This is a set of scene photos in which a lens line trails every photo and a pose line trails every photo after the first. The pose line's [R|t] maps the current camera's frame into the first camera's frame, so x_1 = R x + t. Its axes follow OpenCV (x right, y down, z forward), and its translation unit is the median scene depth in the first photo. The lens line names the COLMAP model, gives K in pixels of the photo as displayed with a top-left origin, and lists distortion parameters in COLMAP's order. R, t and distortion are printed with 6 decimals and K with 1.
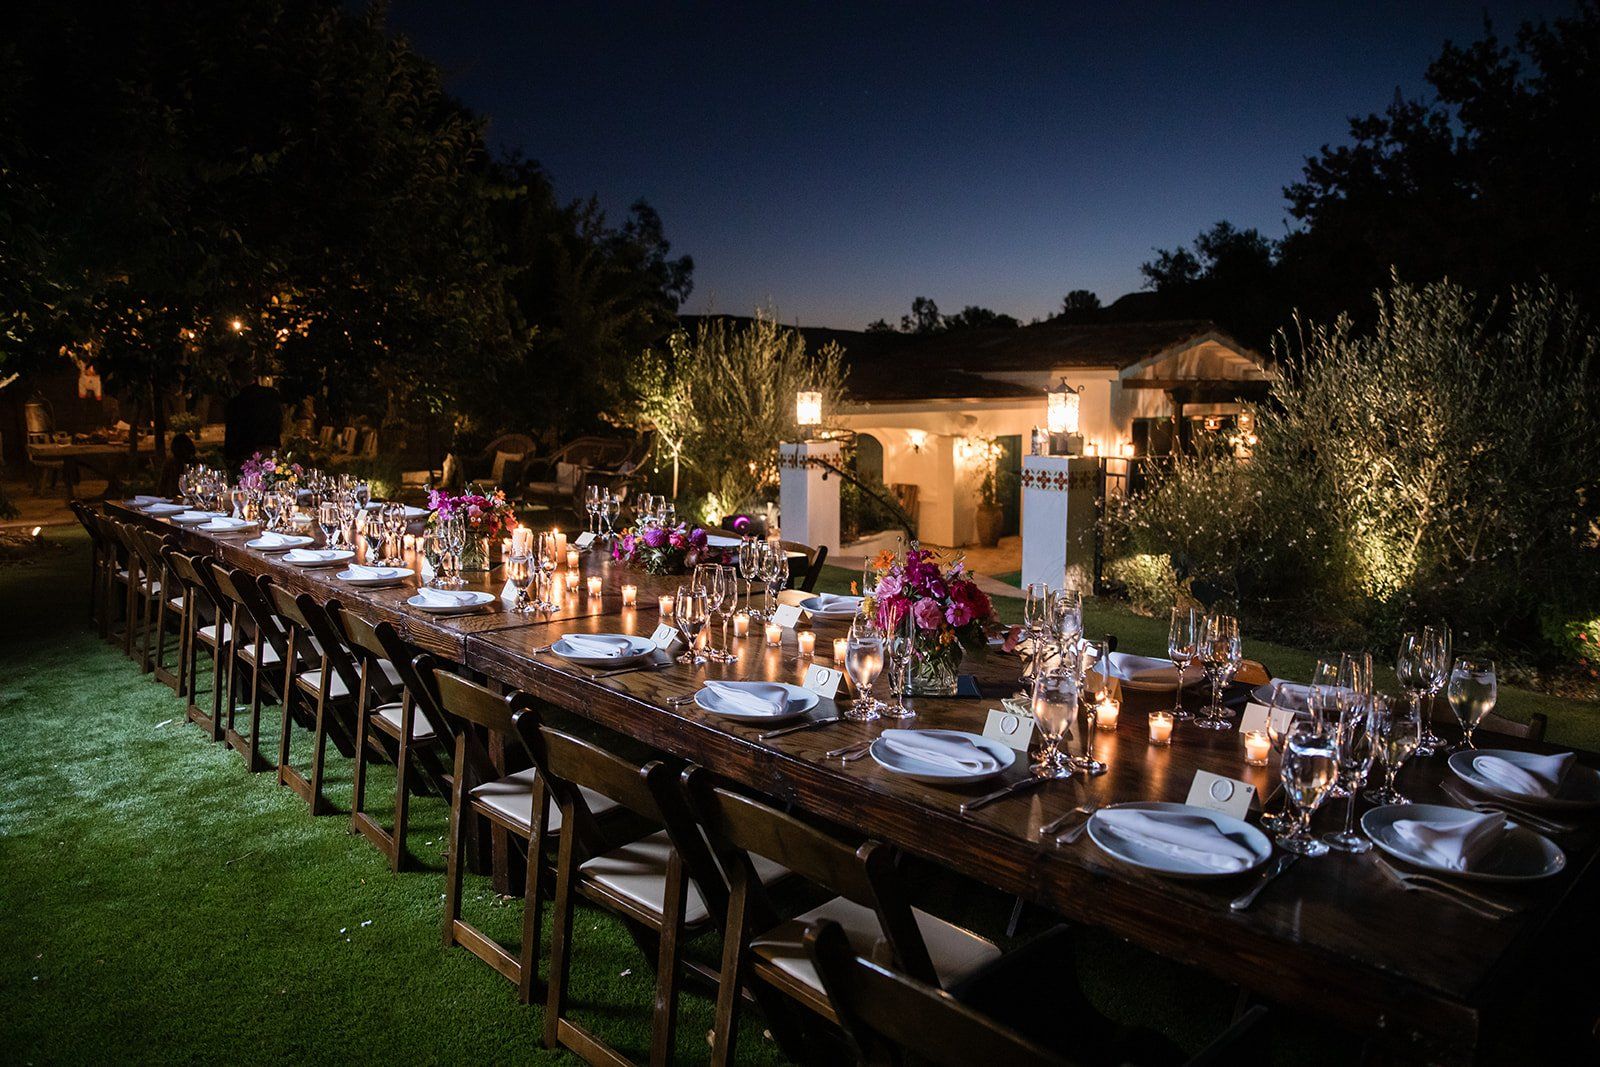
lens RADIAL K [[1147.2, 0, 805.6], [0, 1147.2, 527.7], [0, 0, 1]] dist [-0.040720, 0.039717]
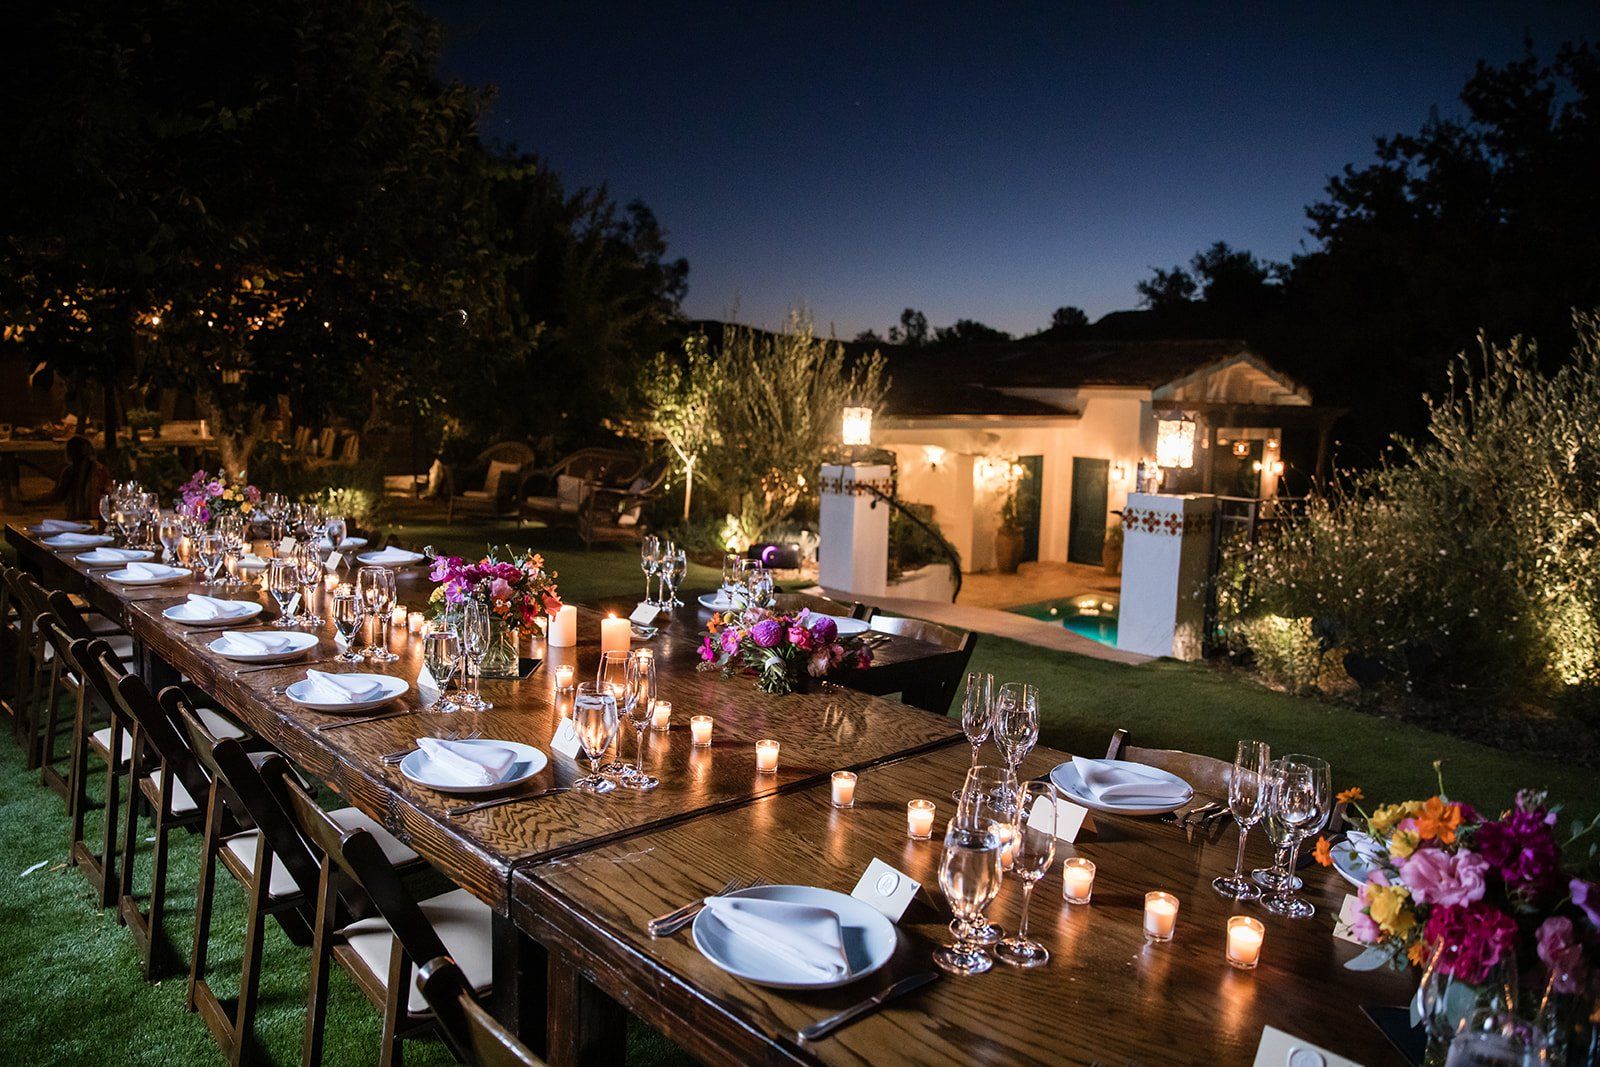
lens RADIAL K [[1147.2, 0, 808.6], [0, 1147.2, 527.0], [0, 0, 1]] dist [-0.040720, 0.039717]
pose [[0.999426, 0.028246, 0.018679, -0.040485], [-0.028100, 0.999573, -0.008040, -0.016184], [-0.018898, 0.007510, 0.999793, 0.108241]]
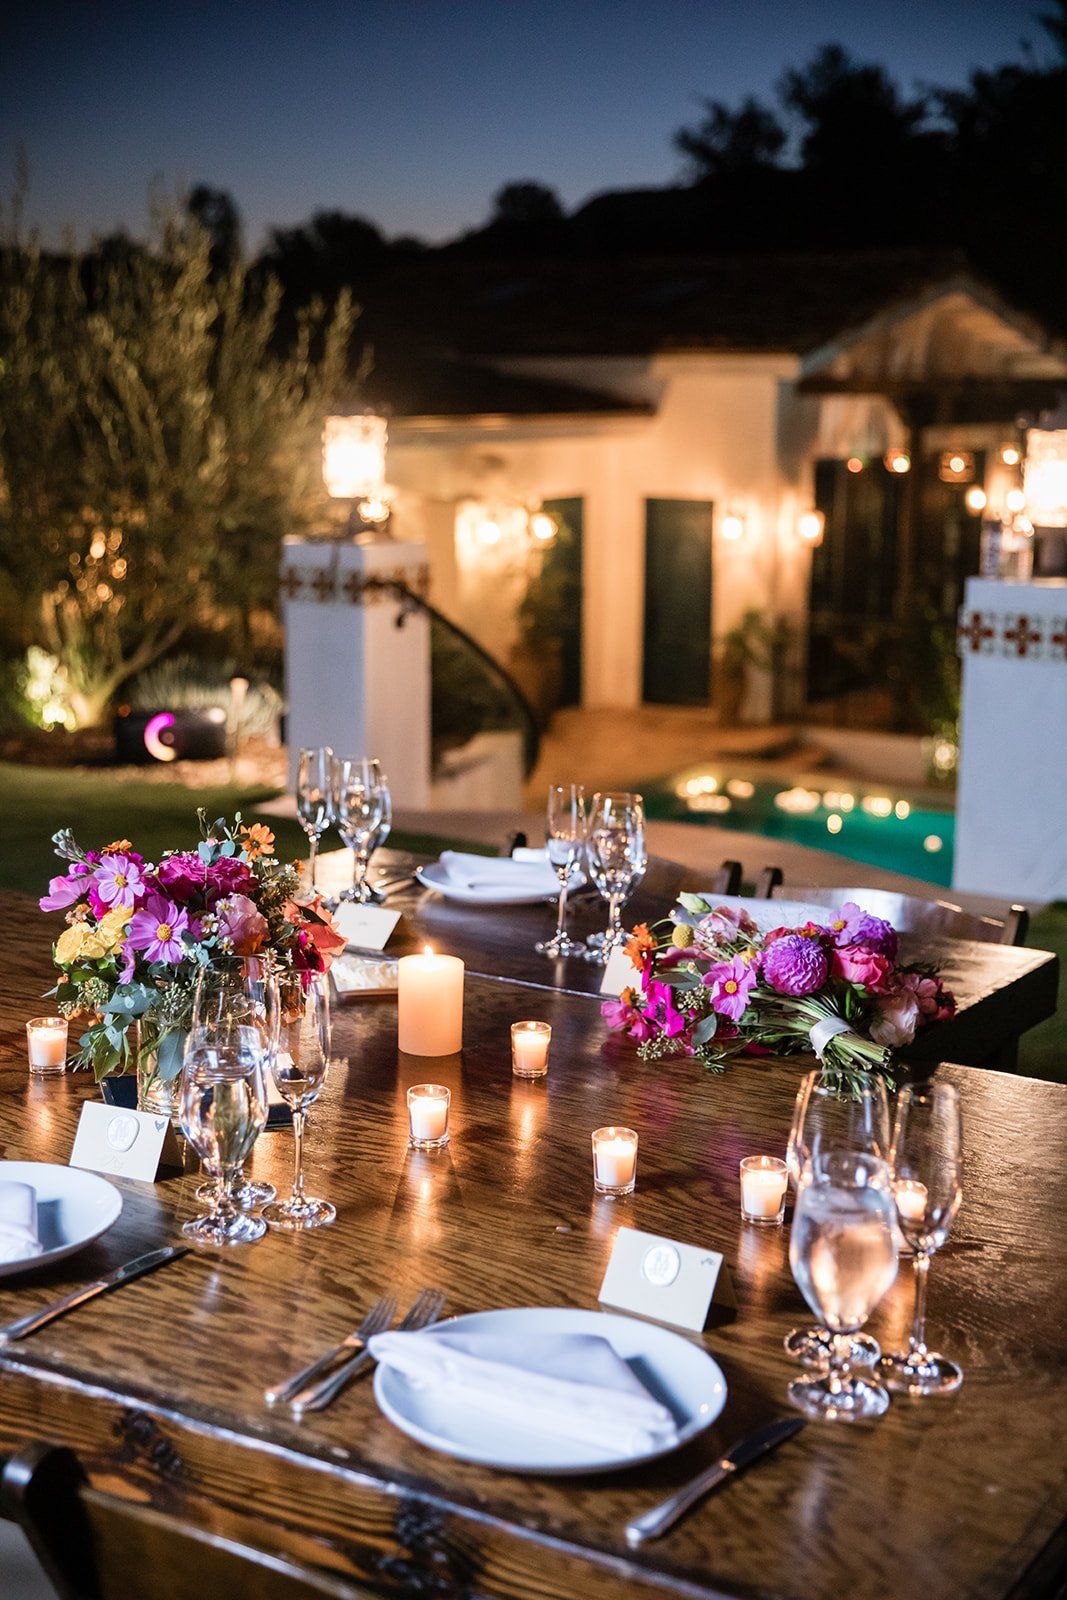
lens RADIAL K [[2301.8, 0, 539.8], [0, 2301.8, 793.9], [0, 0, 1]] dist [0.158323, 0.000000]
pose [[0.970697, -0.032537, 0.238093, -0.115251], [0.019237, 0.998133, 0.057974, -0.024754], [-0.239535, -0.051695, 0.969510, 0.138909]]
